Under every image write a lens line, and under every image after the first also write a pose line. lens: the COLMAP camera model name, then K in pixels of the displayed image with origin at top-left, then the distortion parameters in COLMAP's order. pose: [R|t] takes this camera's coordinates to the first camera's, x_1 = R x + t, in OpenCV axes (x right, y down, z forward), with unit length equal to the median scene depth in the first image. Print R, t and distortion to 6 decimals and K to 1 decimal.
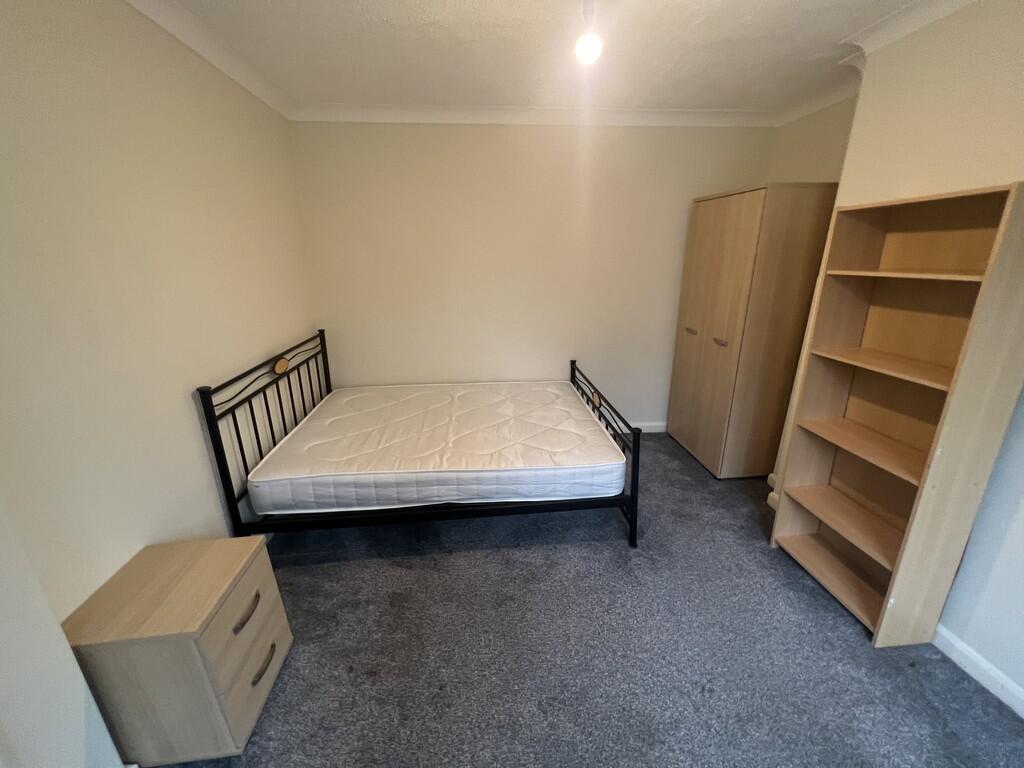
lens RADIAL K [[409.2, 0, 507.9], [0, 409.2, 381.6], [0, 0, 1]] dist [-0.000956, 0.000602]
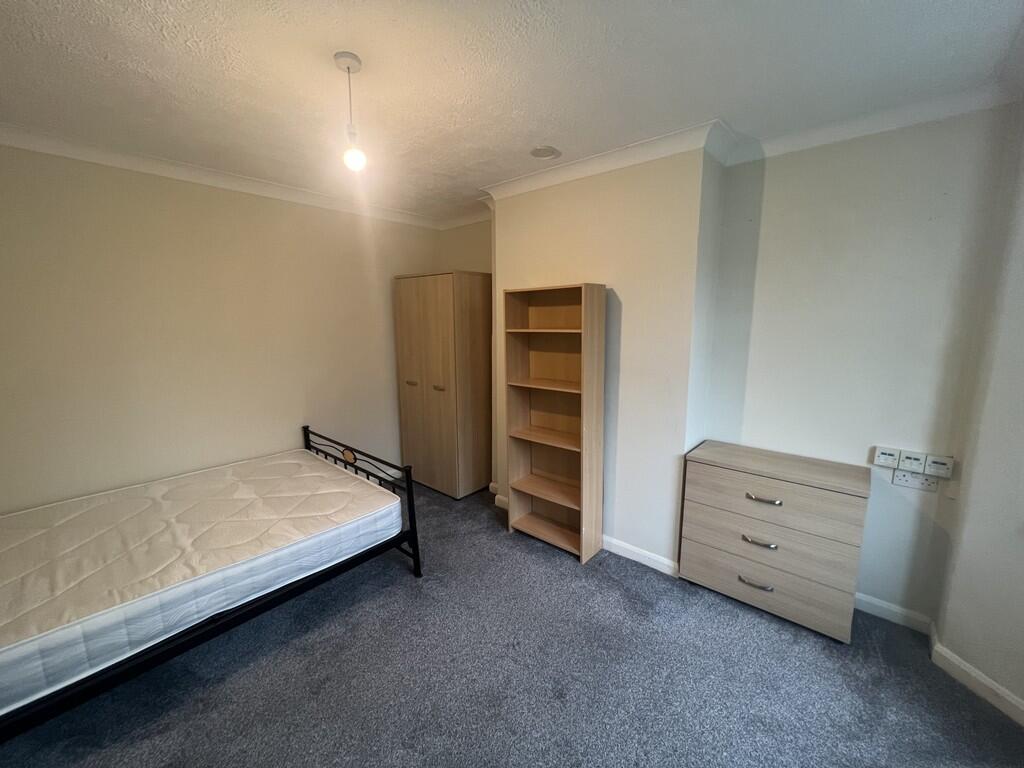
lens RADIAL K [[409.2, 0, 507.9], [0, 409.2, 381.6], [0, 0, 1]] dist [-0.000956, 0.000602]
pose [[0.723611, -0.098391, 0.683159, -0.226645], [0.205233, 0.975690, -0.076863, 0.028801], [-0.658989, 0.195825, 0.726214, -0.054131]]
